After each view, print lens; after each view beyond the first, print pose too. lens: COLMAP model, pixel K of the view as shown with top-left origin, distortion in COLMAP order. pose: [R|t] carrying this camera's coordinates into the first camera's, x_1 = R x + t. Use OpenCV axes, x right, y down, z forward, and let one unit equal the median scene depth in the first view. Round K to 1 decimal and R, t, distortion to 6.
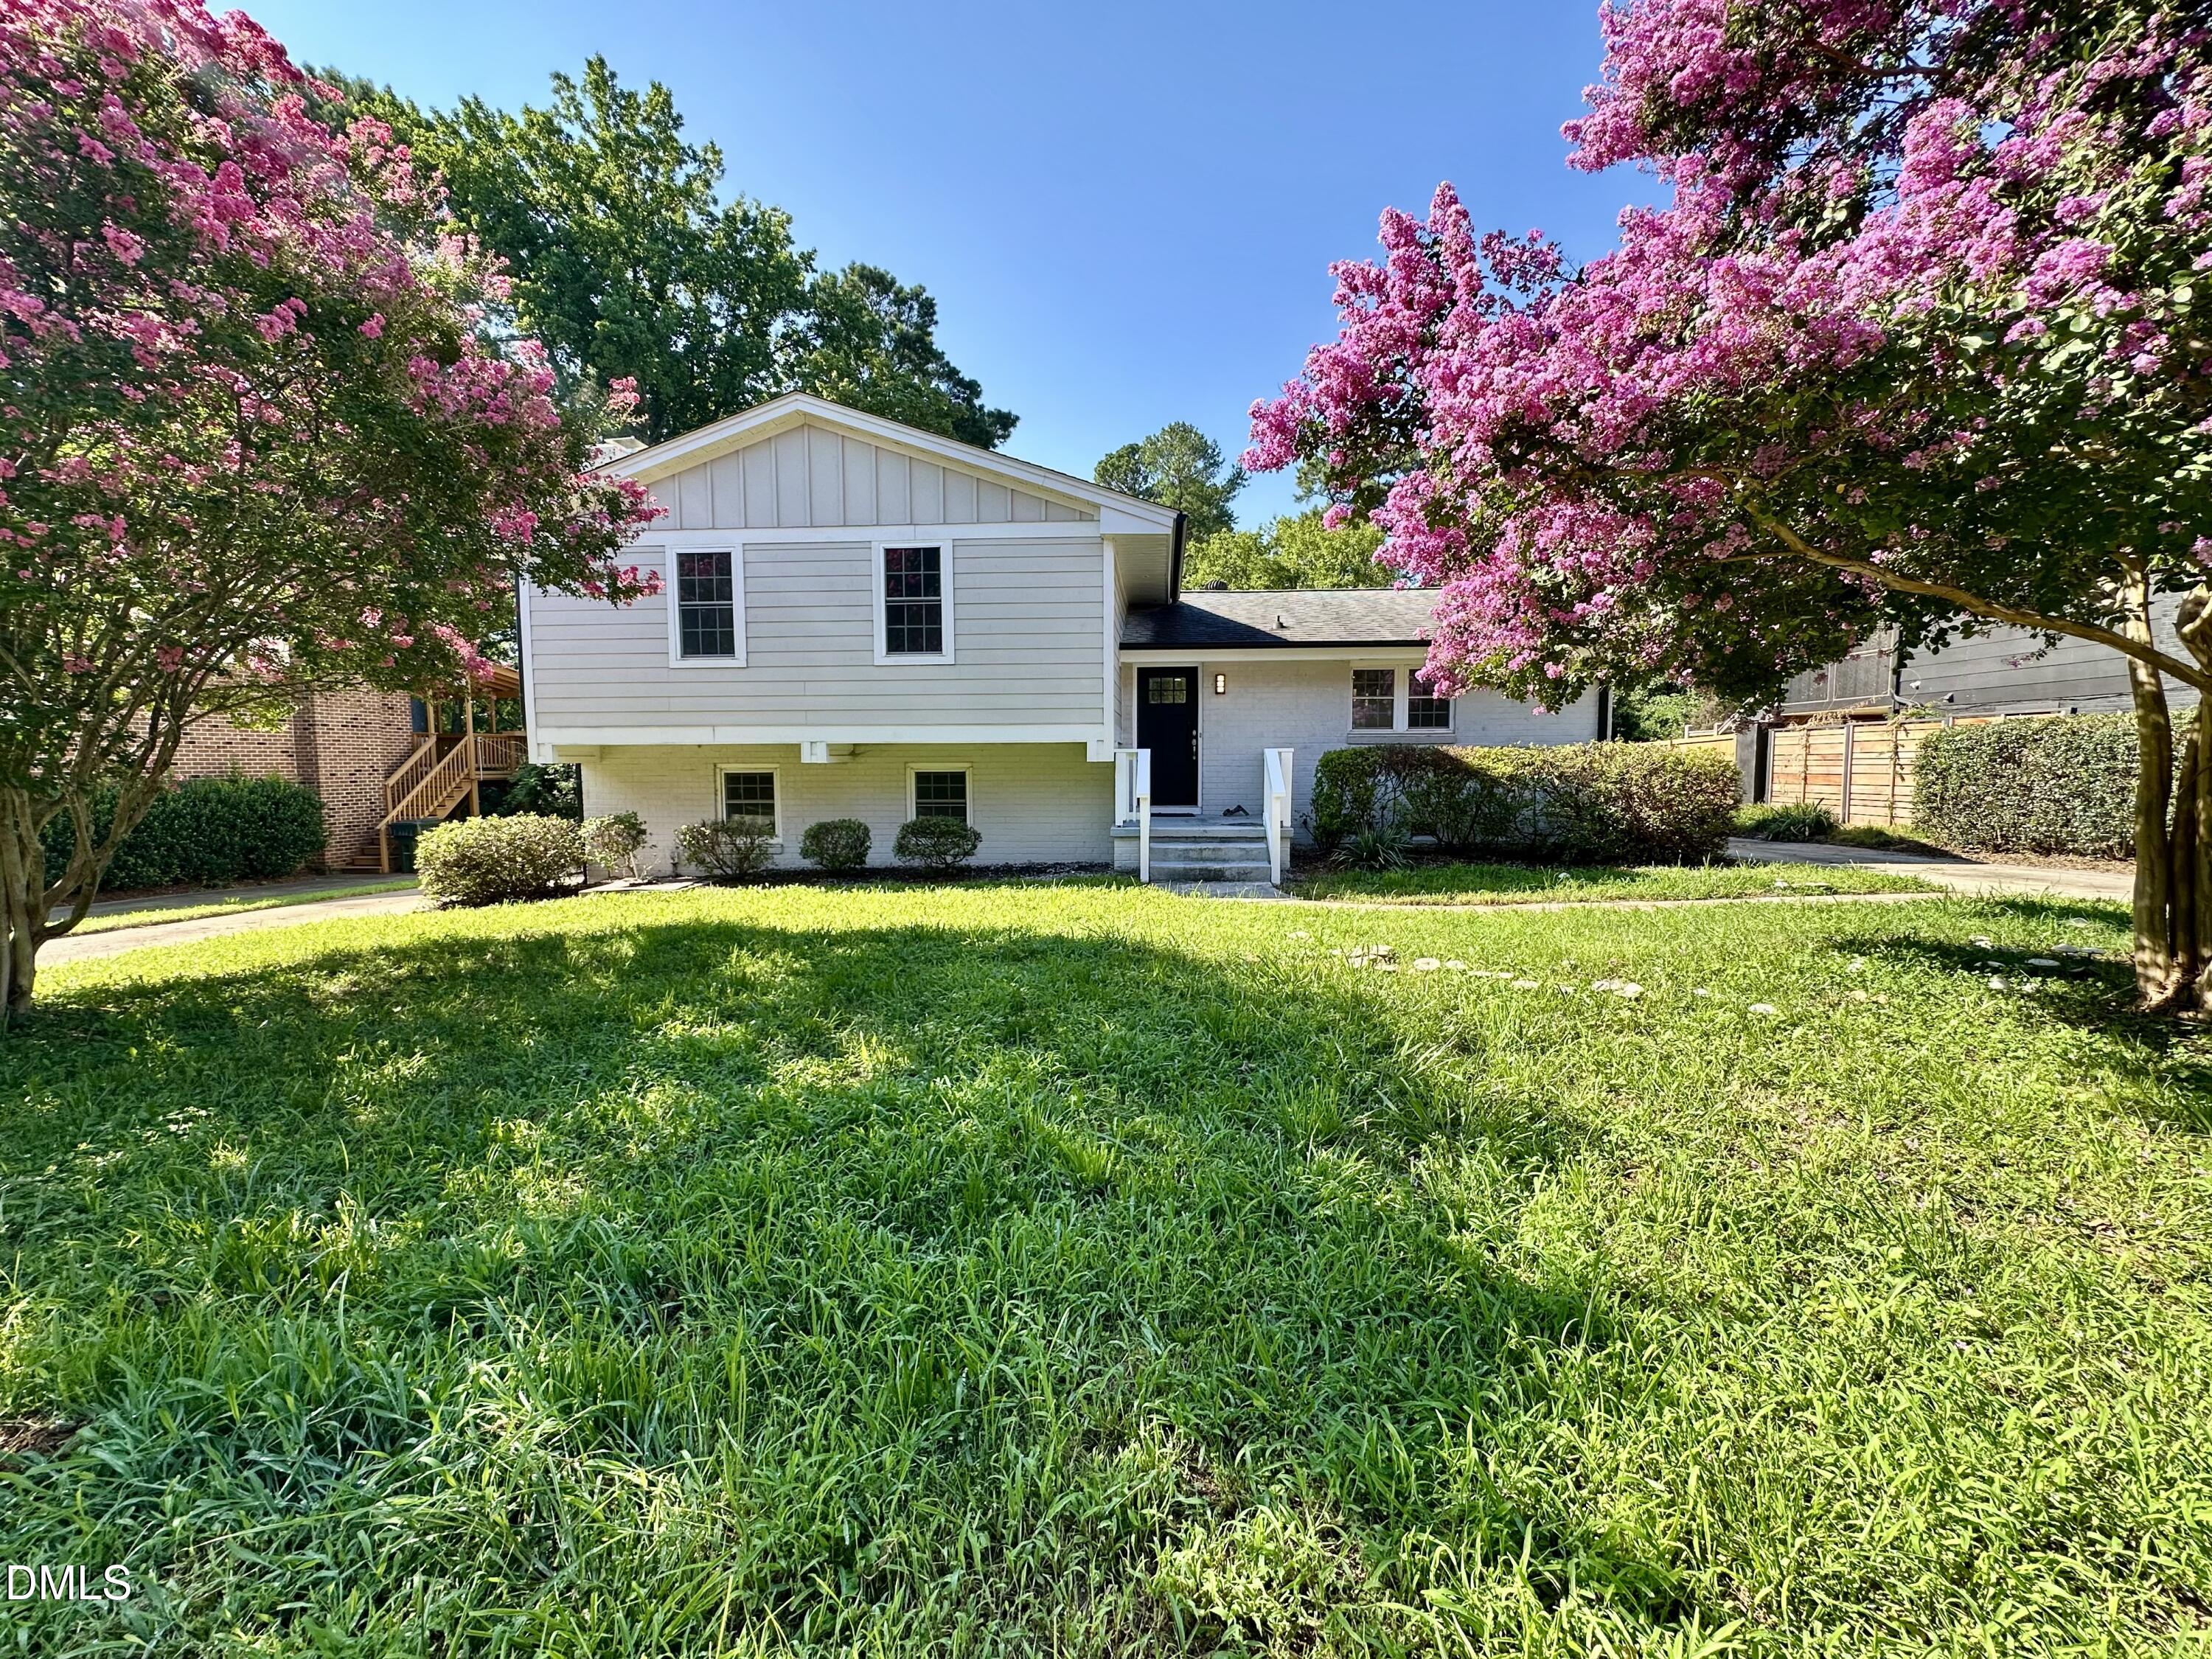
lens RADIAL K [[884.0, 0, 1103.9], [0, 884.0, 832.6], [0, 0, 1]] dist [-0.006335, 0.001001]
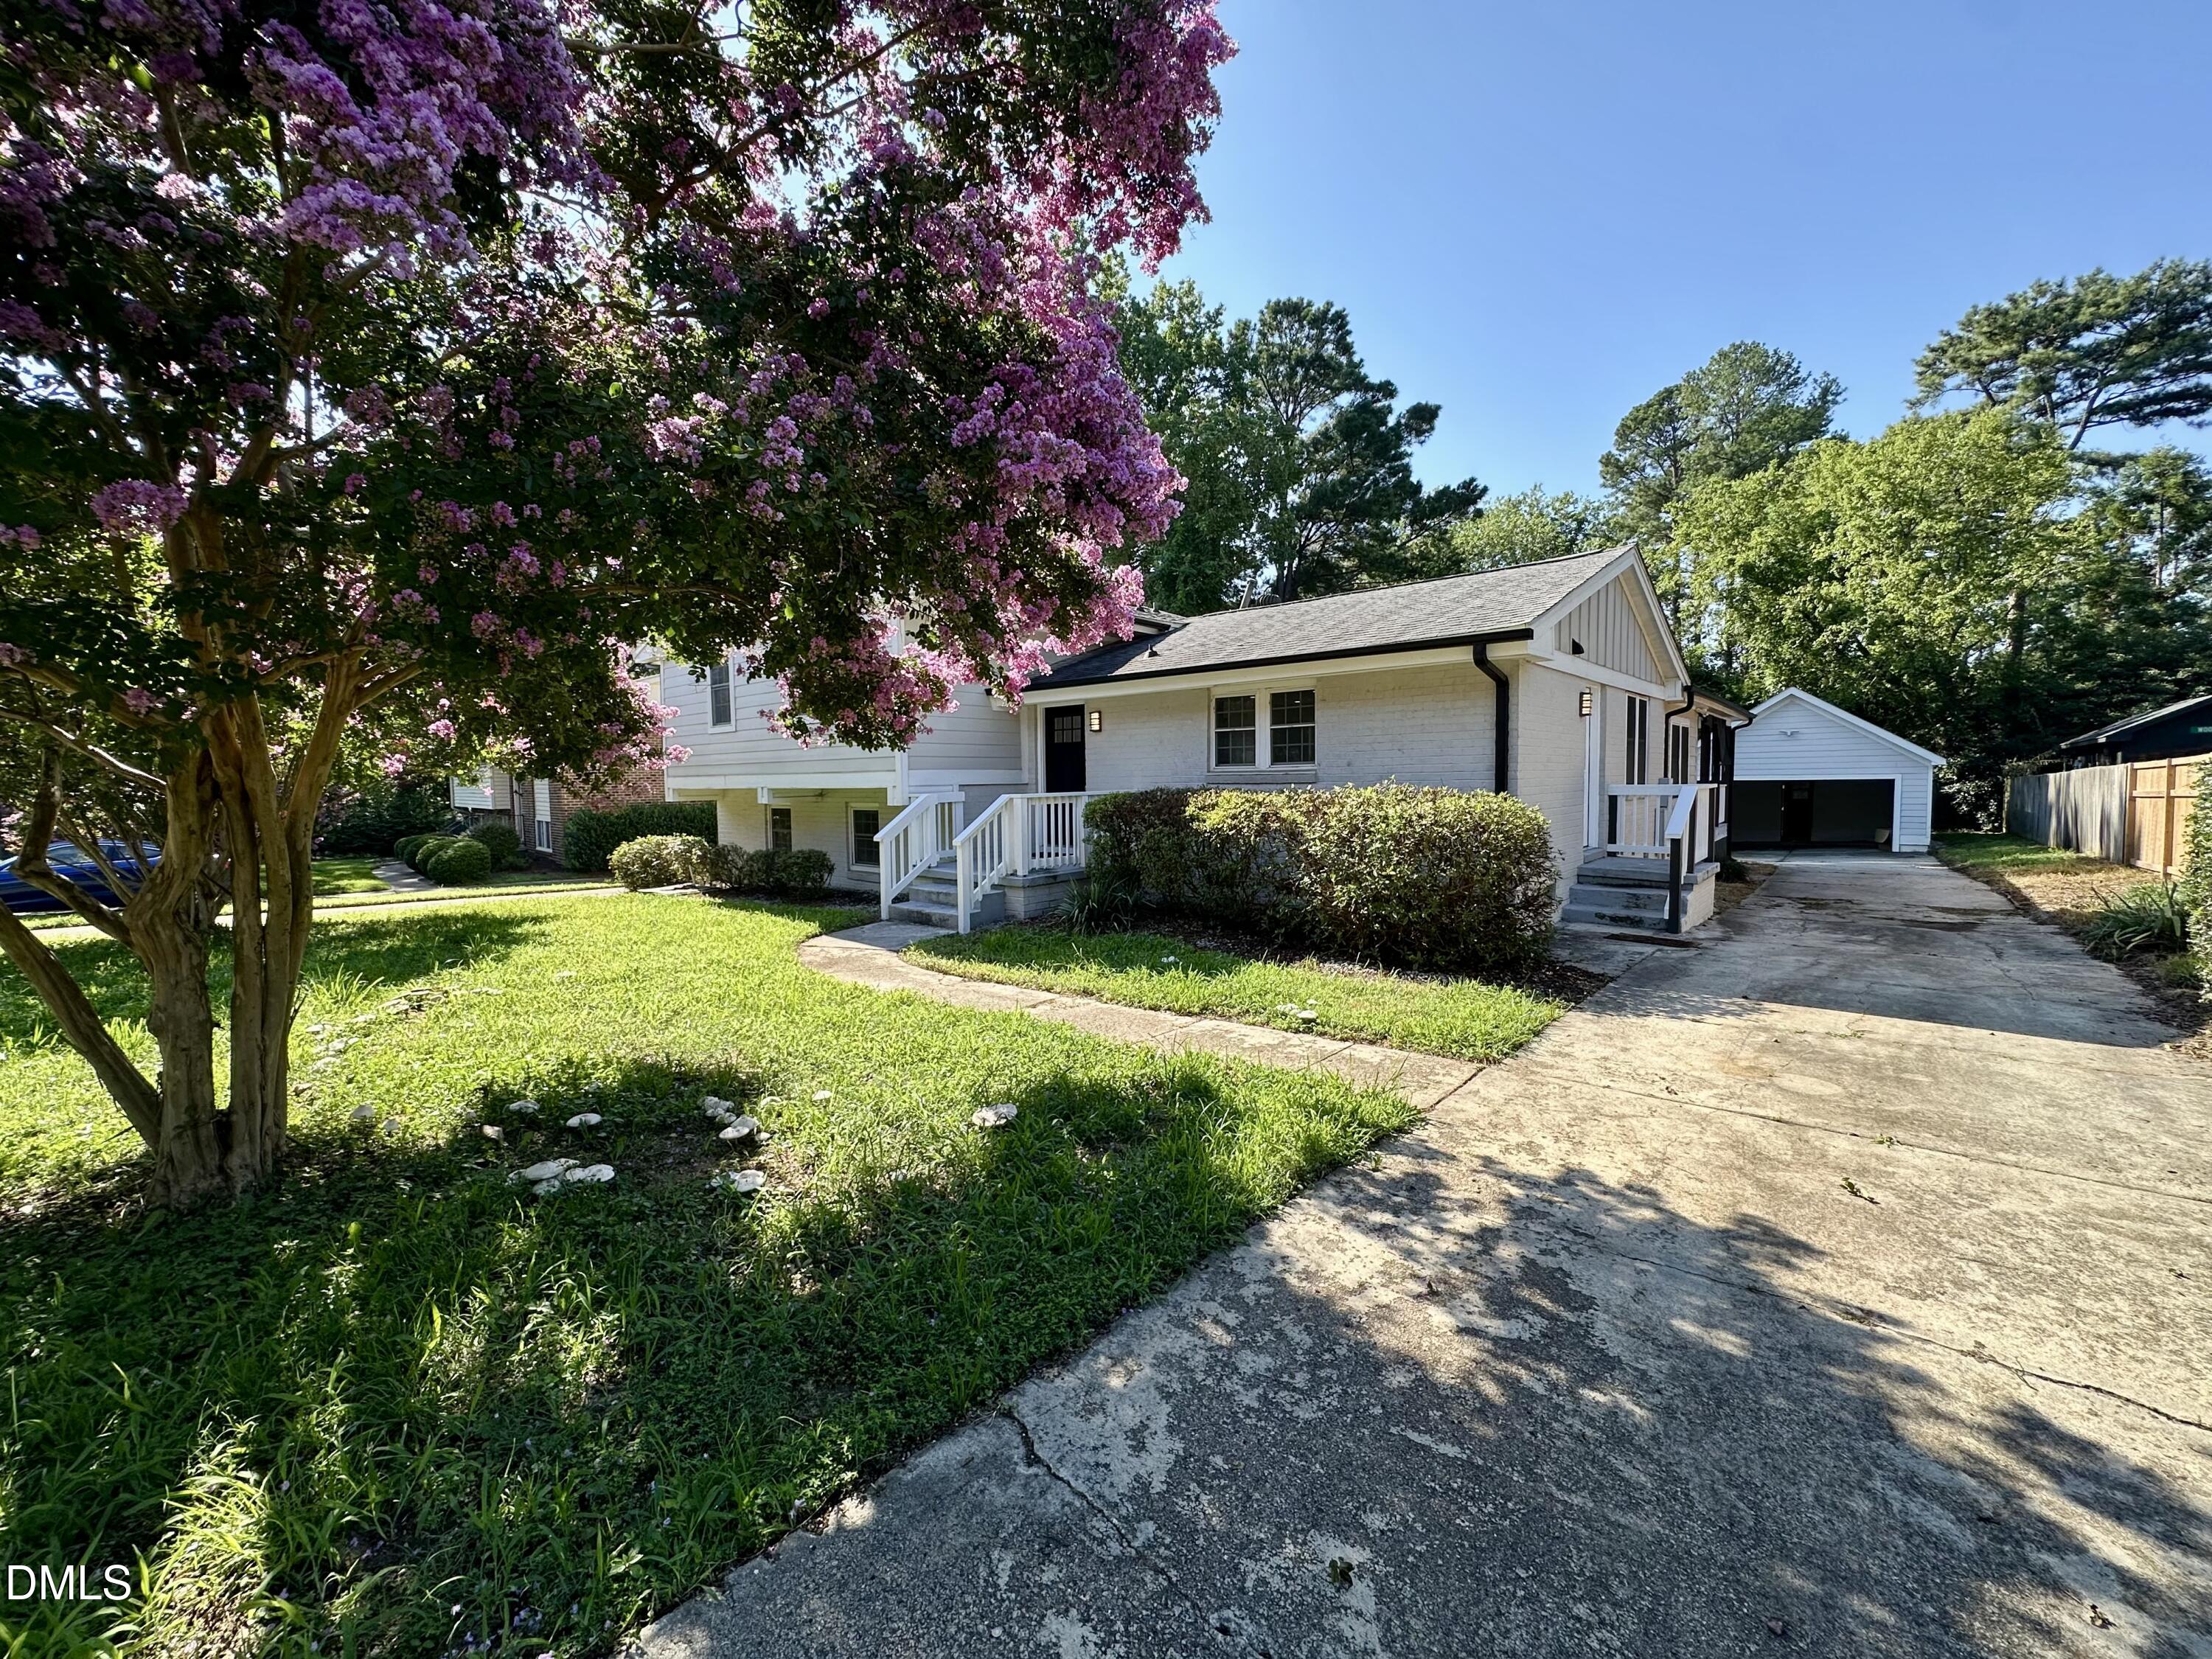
lens RADIAL K [[884.0, 0, 1103.9], [0, 884.0, 832.6], [0, 0, 1]] dist [-0.006335, 0.001001]
pose [[0.786282, 0.032016, -0.617038, 0.740935], [-0.039270, 0.999227, 0.001806, -0.048369], [0.616619, 0.022812, 0.786931, 0.244979]]
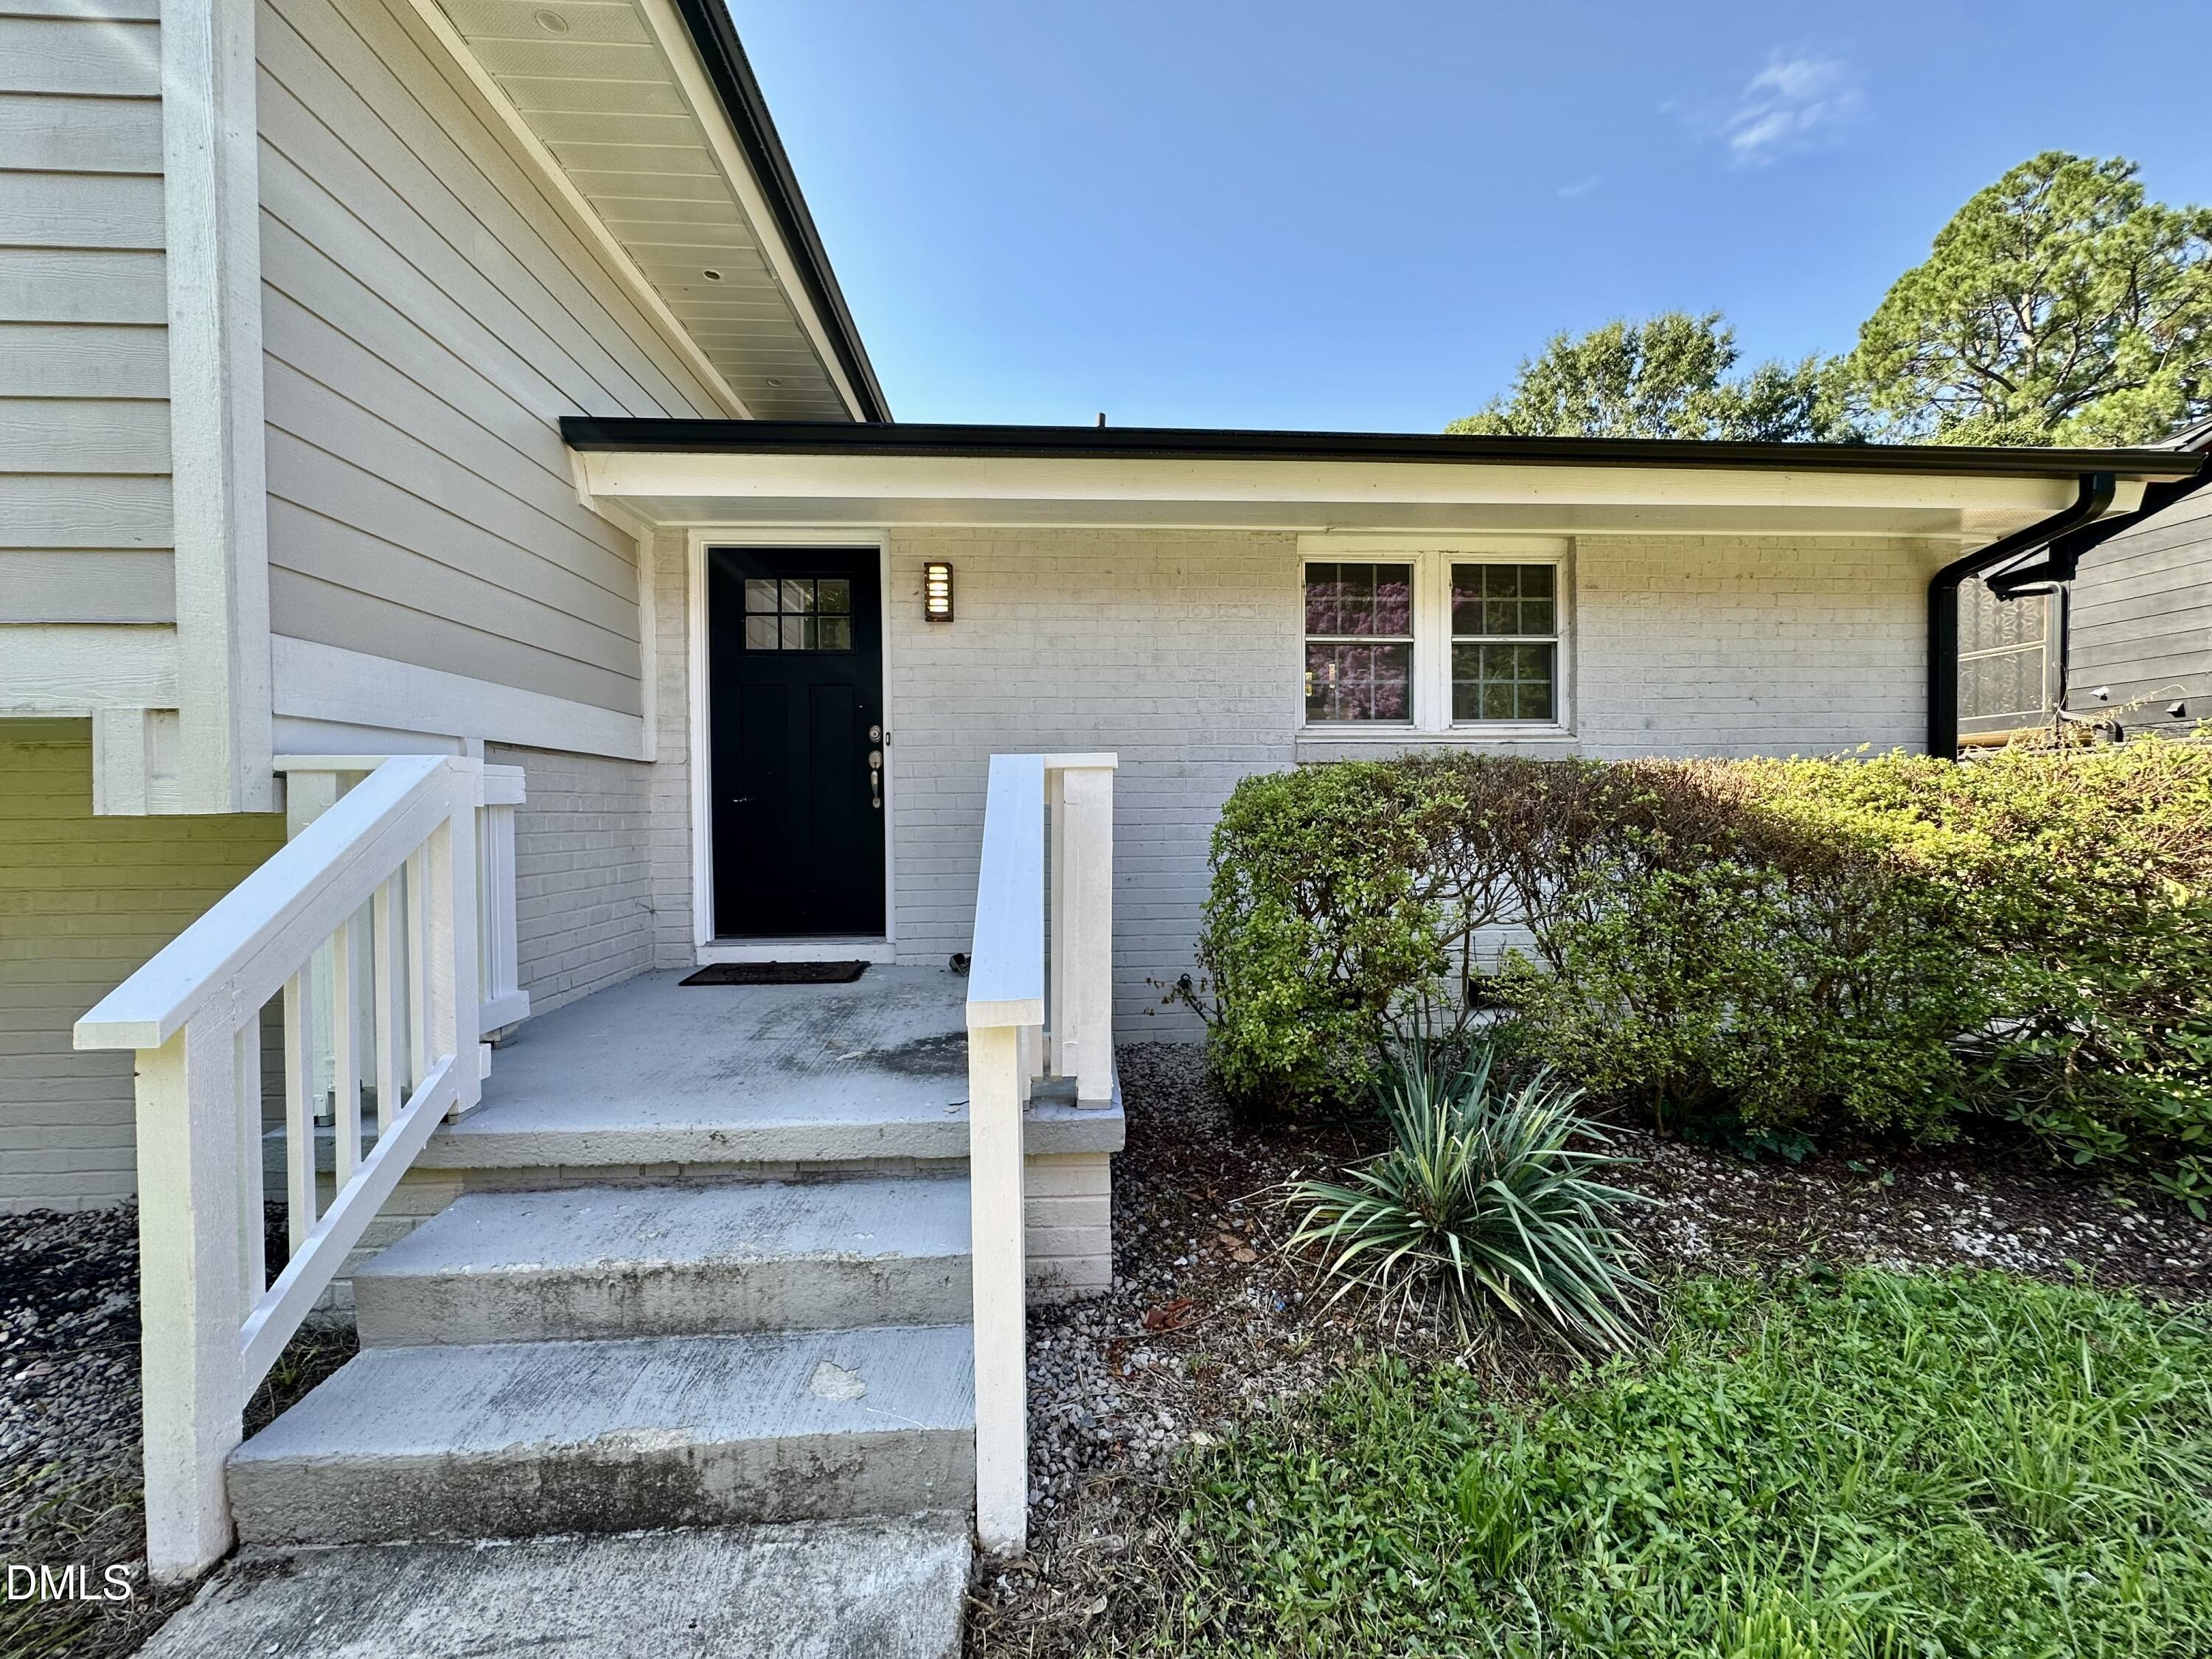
lens RADIAL K [[884.0, 0, 1103.9], [0, 884.0, 832.6], [0, 0, 1]] dist [-0.006335, 0.001001]
pose [[0.995393, -0.003547, 0.095810, 0.163259], [0.008671, 0.998551, -0.053118, -0.052728], [-0.095483, 0.053704, 0.993981, 0.647738]]
